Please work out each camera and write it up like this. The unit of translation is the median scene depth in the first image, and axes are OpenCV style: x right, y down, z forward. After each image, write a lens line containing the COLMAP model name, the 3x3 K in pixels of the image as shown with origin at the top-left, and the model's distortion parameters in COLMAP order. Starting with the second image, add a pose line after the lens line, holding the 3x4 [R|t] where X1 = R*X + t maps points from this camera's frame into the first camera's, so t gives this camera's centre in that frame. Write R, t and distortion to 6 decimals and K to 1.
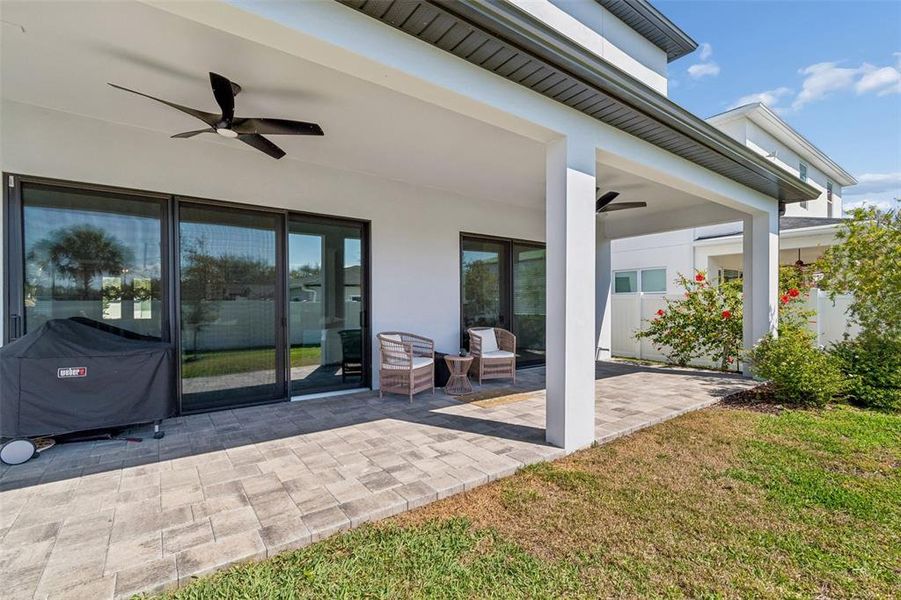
lens RADIAL K [[401.9, 0, 452.1], [0, 401.9, 306.1], [0, 0, 1]] dist [0.003001, -0.001135]
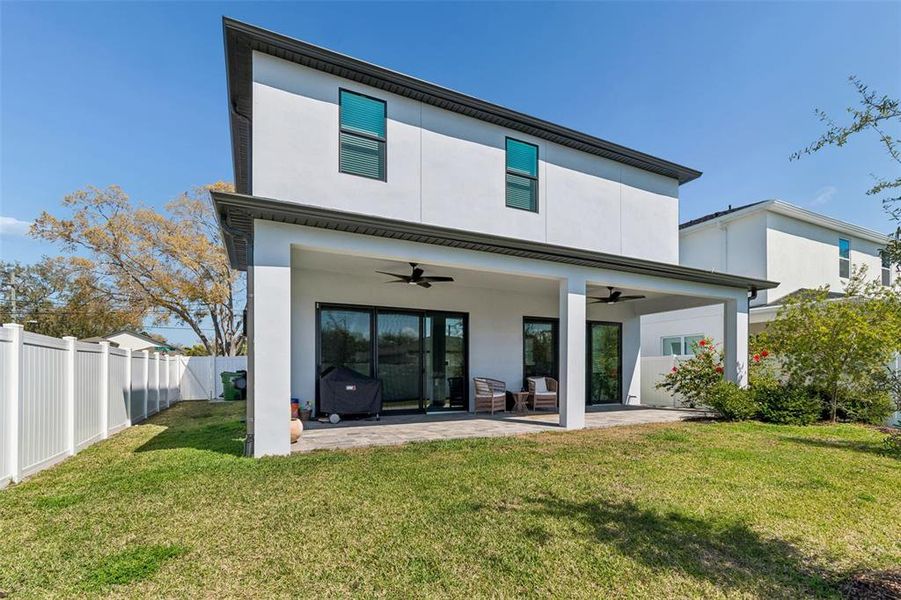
lens RADIAL K [[410.9, 0, 462.4], [0, 410.9, 374.6], [0, 0, 1]] dist [0.004101, 0.000132]
pose [[0.986790, 0.002762, -0.161979, 0.055807], [-0.001845, 0.999981, 0.005810, 0.042297], [0.161992, -0.005435, 0.986777, -0.741493]]
